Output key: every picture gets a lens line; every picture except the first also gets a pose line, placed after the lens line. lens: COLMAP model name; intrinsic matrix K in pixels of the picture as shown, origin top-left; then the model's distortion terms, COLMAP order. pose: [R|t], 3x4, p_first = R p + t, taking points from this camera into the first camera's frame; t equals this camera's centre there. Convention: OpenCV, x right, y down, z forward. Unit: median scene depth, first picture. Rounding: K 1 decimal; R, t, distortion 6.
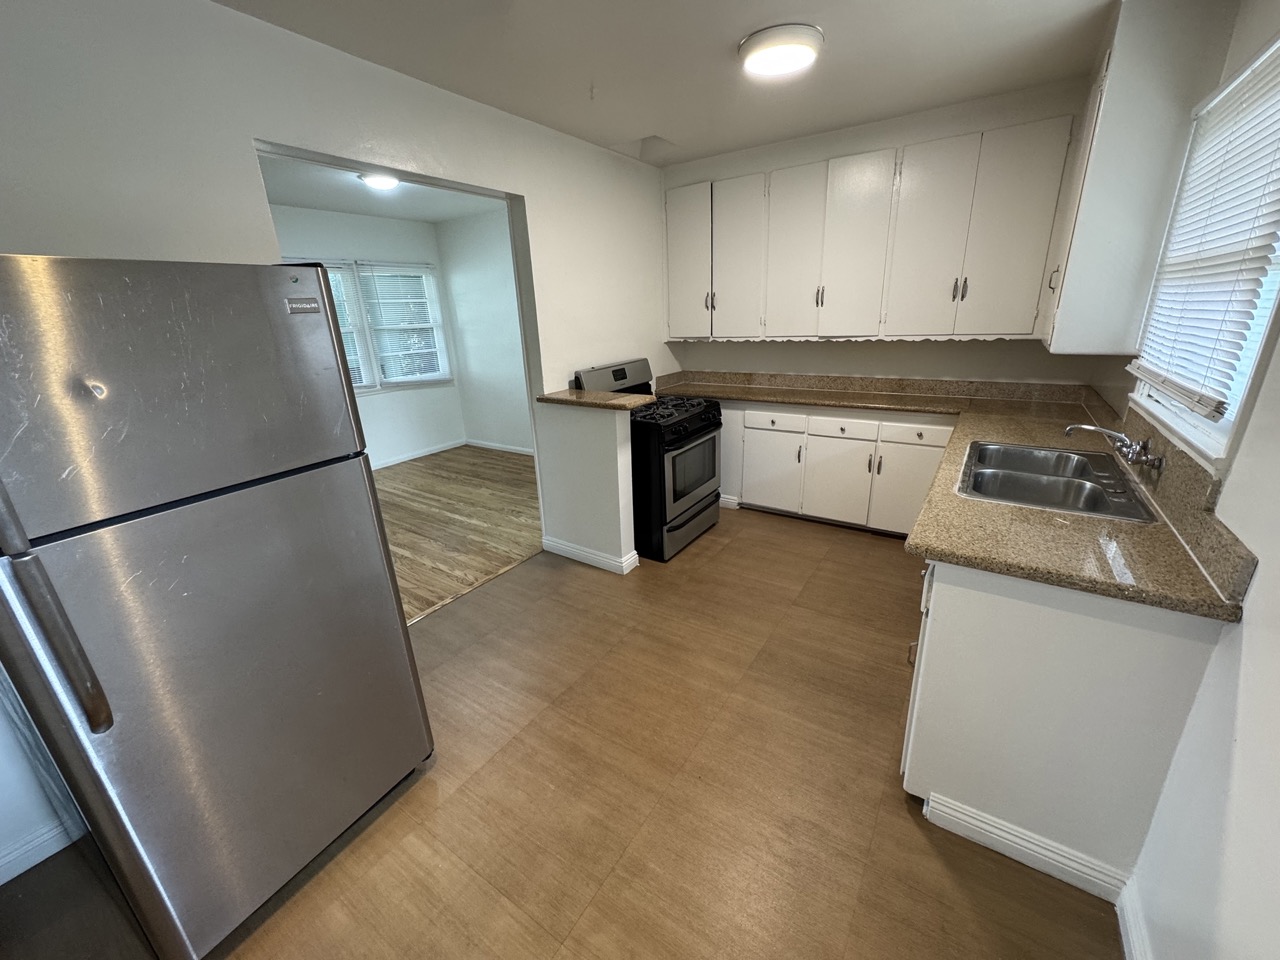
lens RADIAL K [[509.8, 0, 642.5], [0, 509.8, 482.7], [0, 0, 1]] dist [-0.005295, 0.001187]
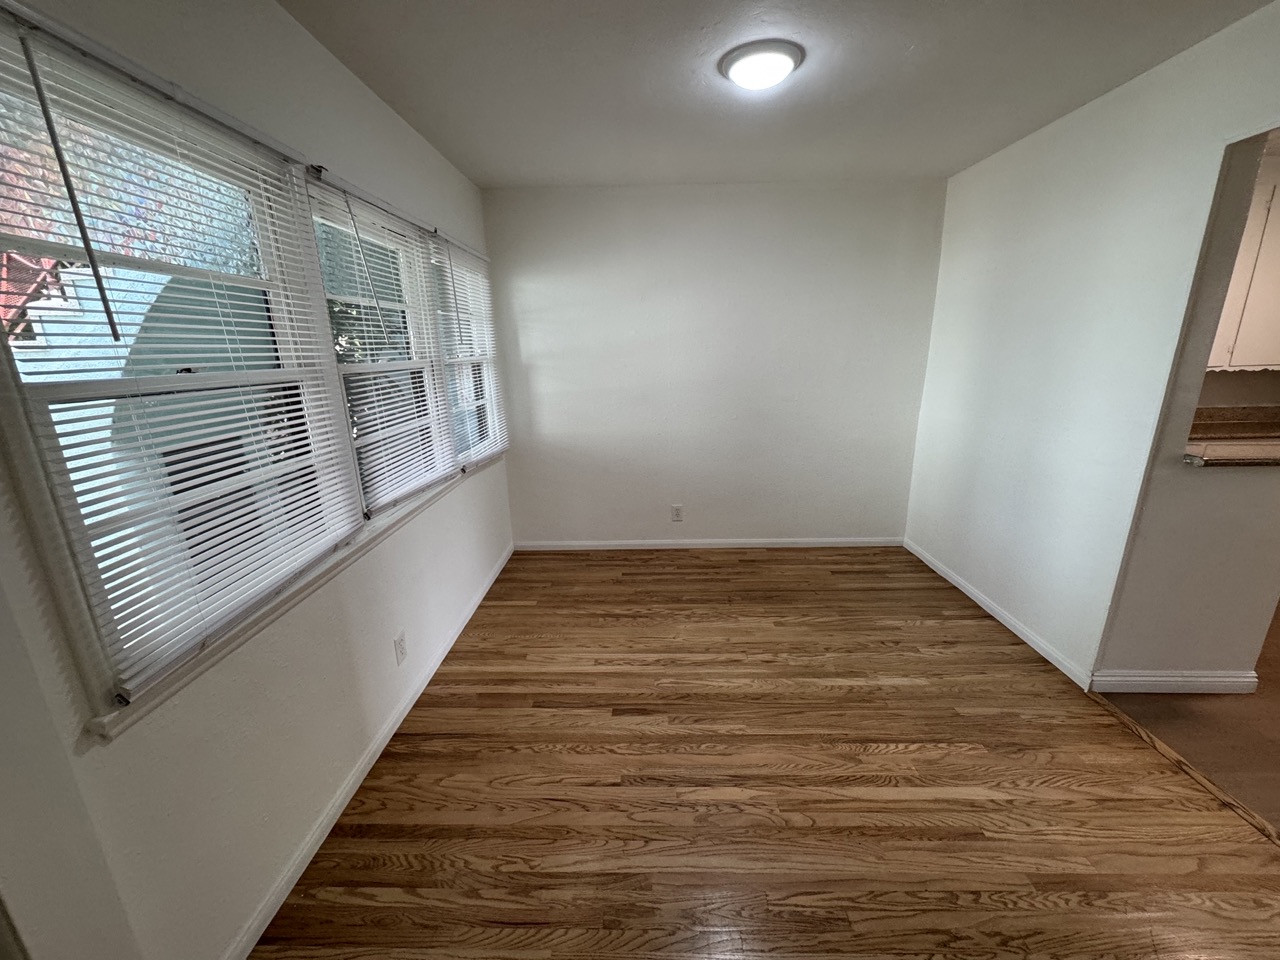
lens RADIAL K [[509.8, 0, 638.8], [0, 509.8, 481.7], [0, 0, 1]] dist [-0.005295, 0.001187]
pose [[0.839303, -0.118578, 0.530575, -0.947220], [0.164081, 0.985665, -0.039270, -0.192103], [-0.518312, 0.120017, 0.846728, 0.696682]]
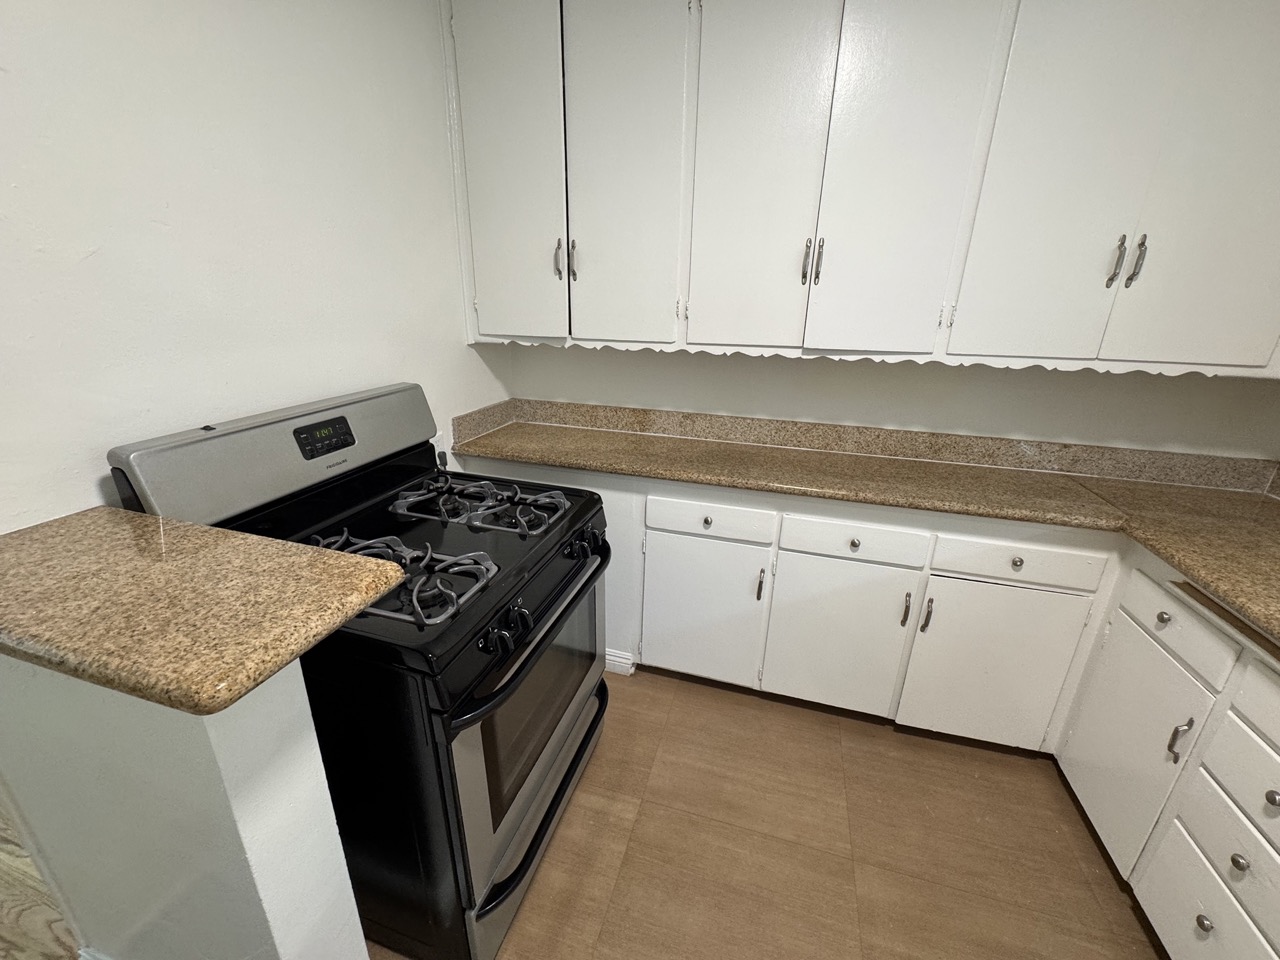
lens RADIAL K [[509.8, 0, 642.3], [0, 509.8, 480.0], [0, 0, 1]] dist [-0.005295, 0.001187]
pose [[0.952635, -0.043810, 0.300943, 0.055305], [0.040695, 0.999033, 0.016614, -0.170888], [-0.301380, -0.003580, 0.953497, 0.566346]]
